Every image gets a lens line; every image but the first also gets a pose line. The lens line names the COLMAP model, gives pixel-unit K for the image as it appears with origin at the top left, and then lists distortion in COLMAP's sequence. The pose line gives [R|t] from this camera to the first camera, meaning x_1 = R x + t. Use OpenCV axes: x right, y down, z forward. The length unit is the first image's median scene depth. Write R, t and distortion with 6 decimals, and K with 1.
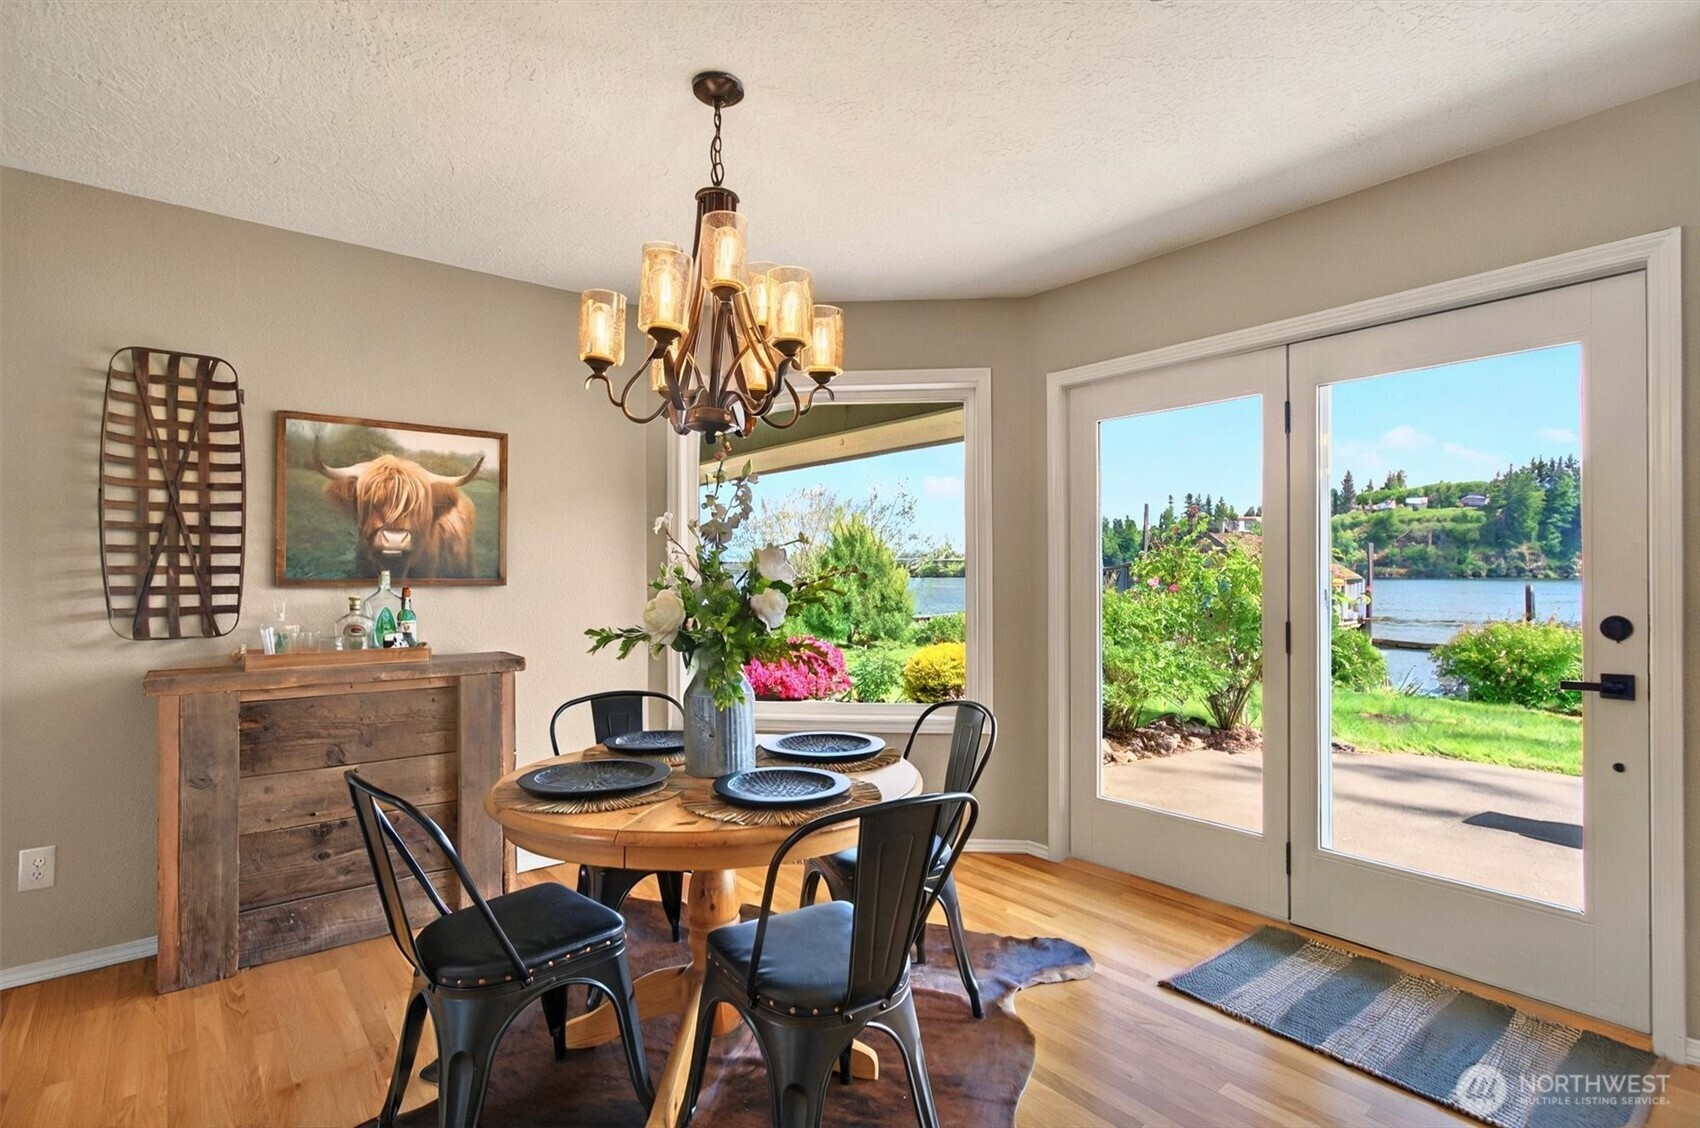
lens RADIAL K [[819.5, 0, 854.1], [0, 819.5, 579.4], [0, 0, 1]] dist [0.003859, 0.000682]
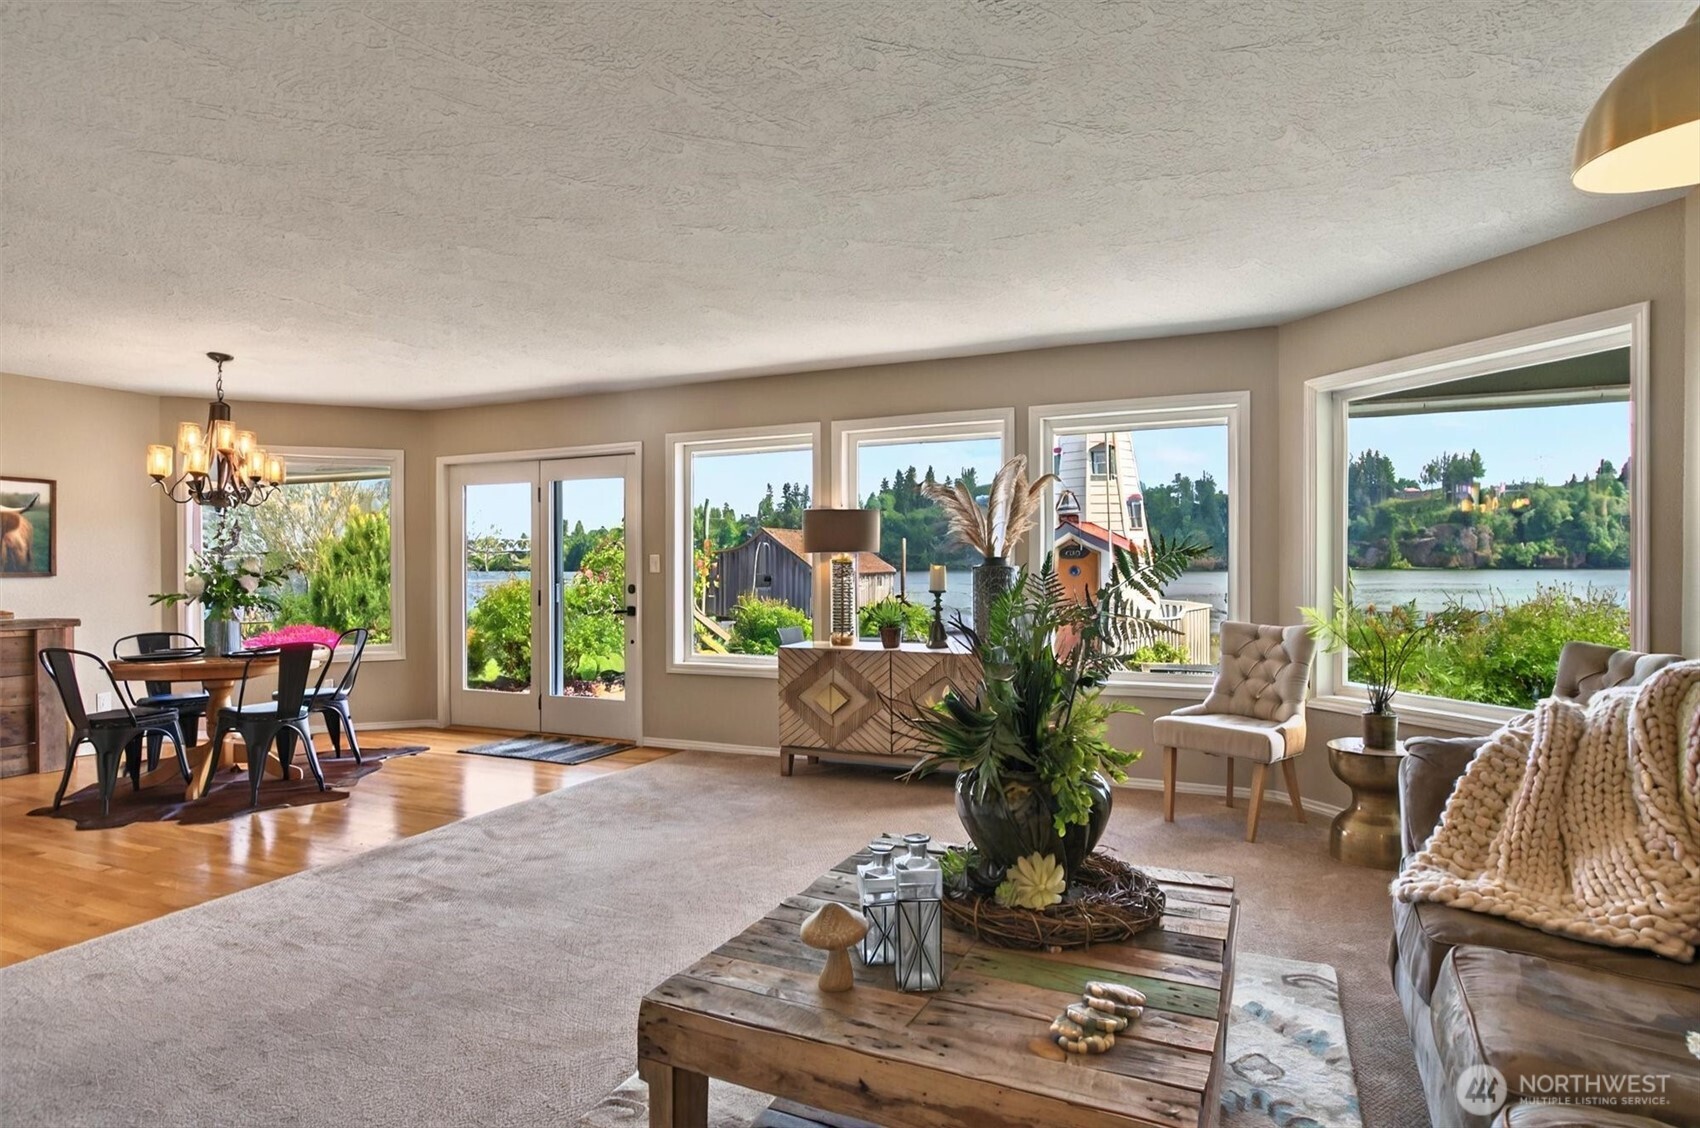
lens RADIAL K [[915.9, 0, 846.1], [0, 915.9, 570.8], [0, 0, 1]] dist [0.003810, -0.000042]
pose [[0.900200, -0.005075, 0.435448, 0.189807], [0.006011, 0.999982, -0.000771, 0.007764], [-0.435436, 0.003311, 0.900214, -1.358621]]
